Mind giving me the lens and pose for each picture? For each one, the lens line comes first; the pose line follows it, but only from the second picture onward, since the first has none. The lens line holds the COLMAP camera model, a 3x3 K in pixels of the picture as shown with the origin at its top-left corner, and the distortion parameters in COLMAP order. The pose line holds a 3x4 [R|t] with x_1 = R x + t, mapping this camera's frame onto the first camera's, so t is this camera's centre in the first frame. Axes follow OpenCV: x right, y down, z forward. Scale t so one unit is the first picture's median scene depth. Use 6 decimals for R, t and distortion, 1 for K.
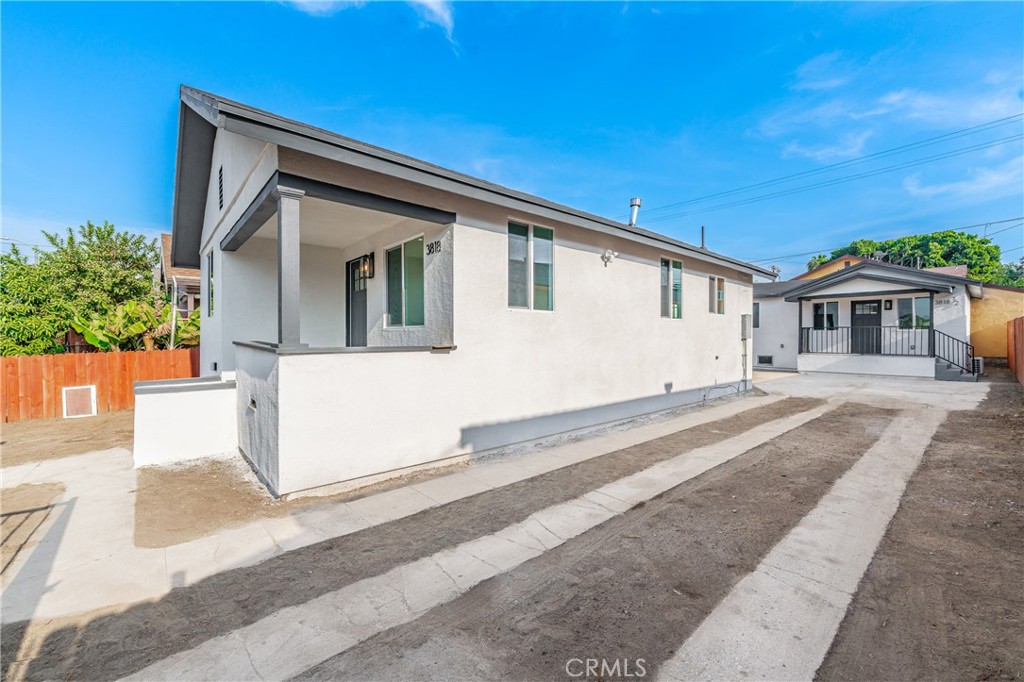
lens RADIAL K [[420.6, 0, 490.6], [0, 420.6, 335.7], [0, 0, 1]] dist [-0.001306, -0.000115]
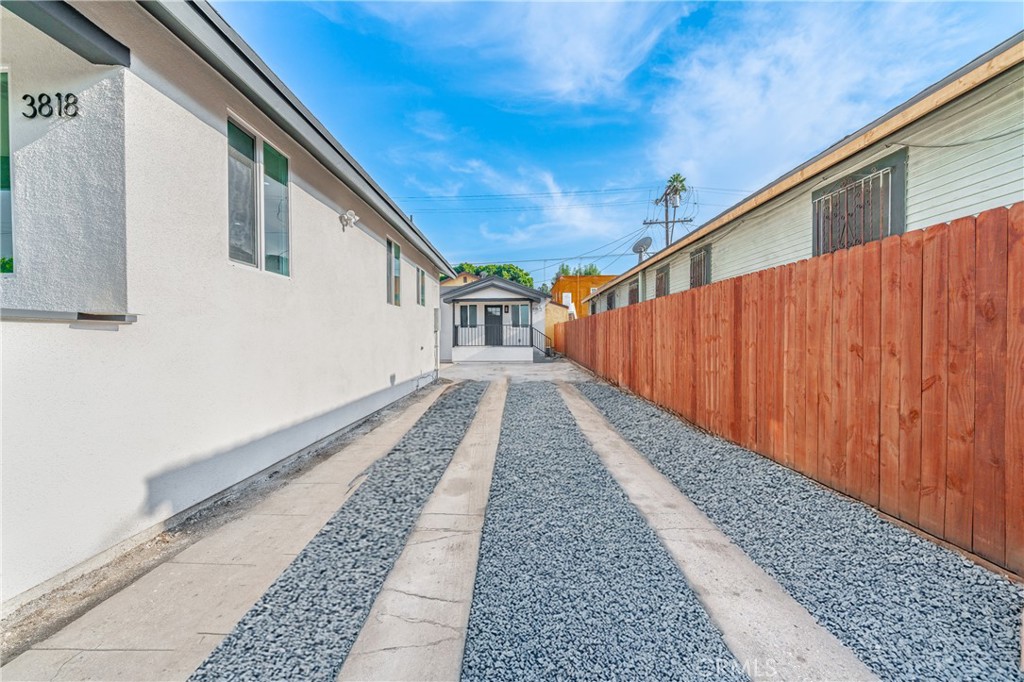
lens RADIAL K [[420.3, 0, 512.0], [0, 420.3, 341.0], [0, 0, 1]] dist [0.001549, -0.000327]
pose [[0.653657, -0.006391, 0.756764, -0.060765], [-0.000275, 0.999962, 0.008683, 0.018155], [-0.756791, -0.005884, 0.653631, 0.120401]]
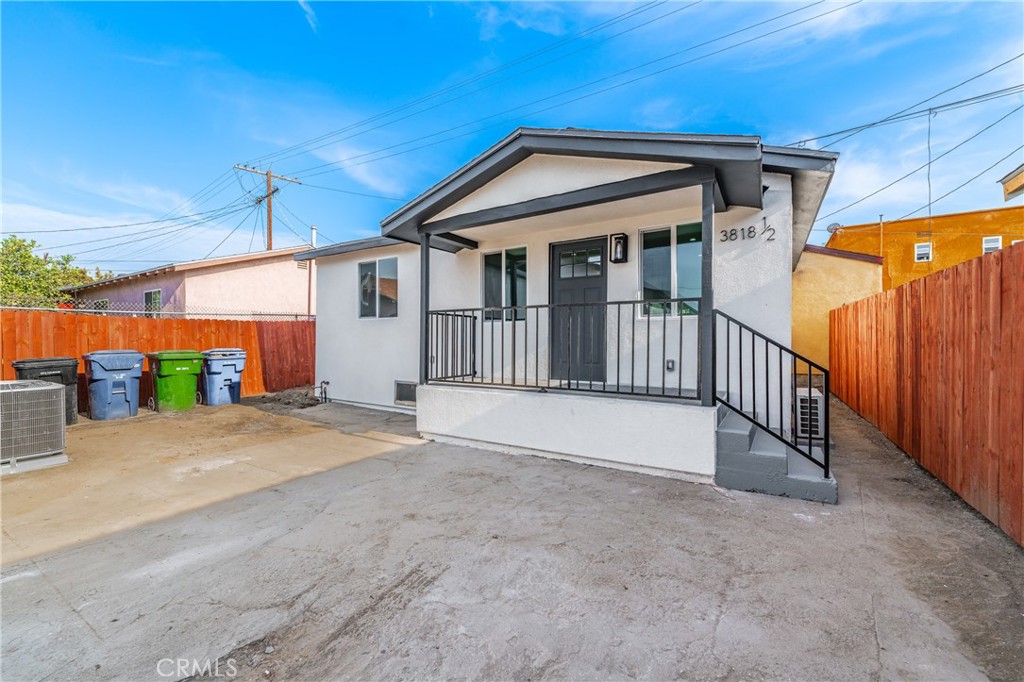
lens RADIAL K [[407.4, 0, 509.2], [0, 407.4, 341.6], [0, 0, 1]] dist [0.001194, -0.000274]
pose [[0.951270, 0.001323, 0.308358, 0.818643], [-0.002002, 0.999996, 0.001887, 0.006620], [-0.308354, -0.002413, 0.951269, 0.760420]]
